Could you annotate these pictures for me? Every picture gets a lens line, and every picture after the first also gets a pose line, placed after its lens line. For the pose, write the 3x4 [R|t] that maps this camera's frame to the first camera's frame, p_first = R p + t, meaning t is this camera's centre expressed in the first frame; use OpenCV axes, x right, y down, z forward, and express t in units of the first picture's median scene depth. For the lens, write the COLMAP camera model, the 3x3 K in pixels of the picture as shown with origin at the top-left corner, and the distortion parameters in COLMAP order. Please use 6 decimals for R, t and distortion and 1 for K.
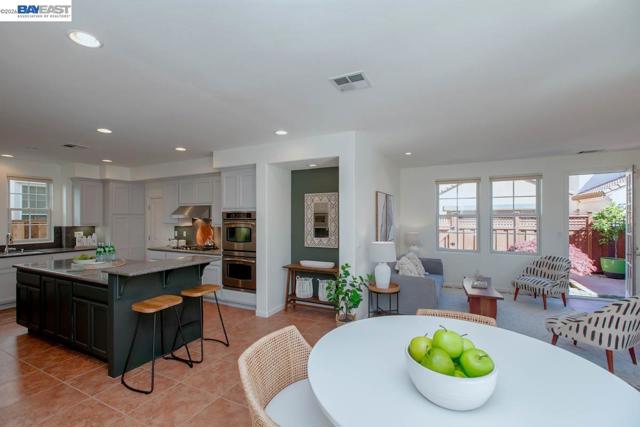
lens RADIAL K [[287.4, 0, 316.5], [0, 287.4, 213.4], [0, 0, 1]] dist [-0.000046, -0.000034]
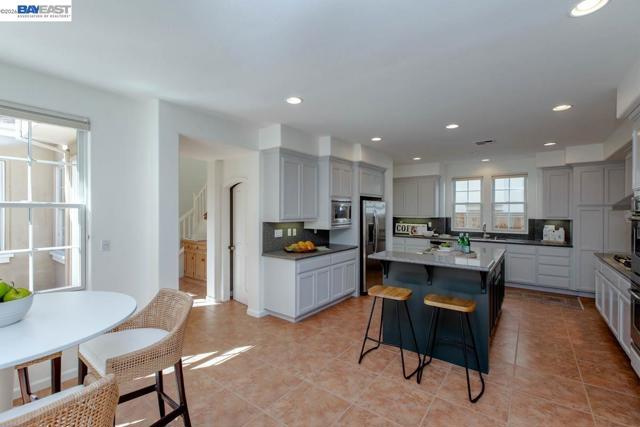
lens RADIAL K [[287.4, 0, 316.5], [0, 287.4, 213.4], [0, 0, 1]] dist [-0.000046, -0.000034]
pose [[-0.188429, 0.012997, -0.982001, 0.446376], [0.008221, 0.999898, 0.011656, 0.012952], [0.982052, -0.005877, -0.188517, 0.815602]]
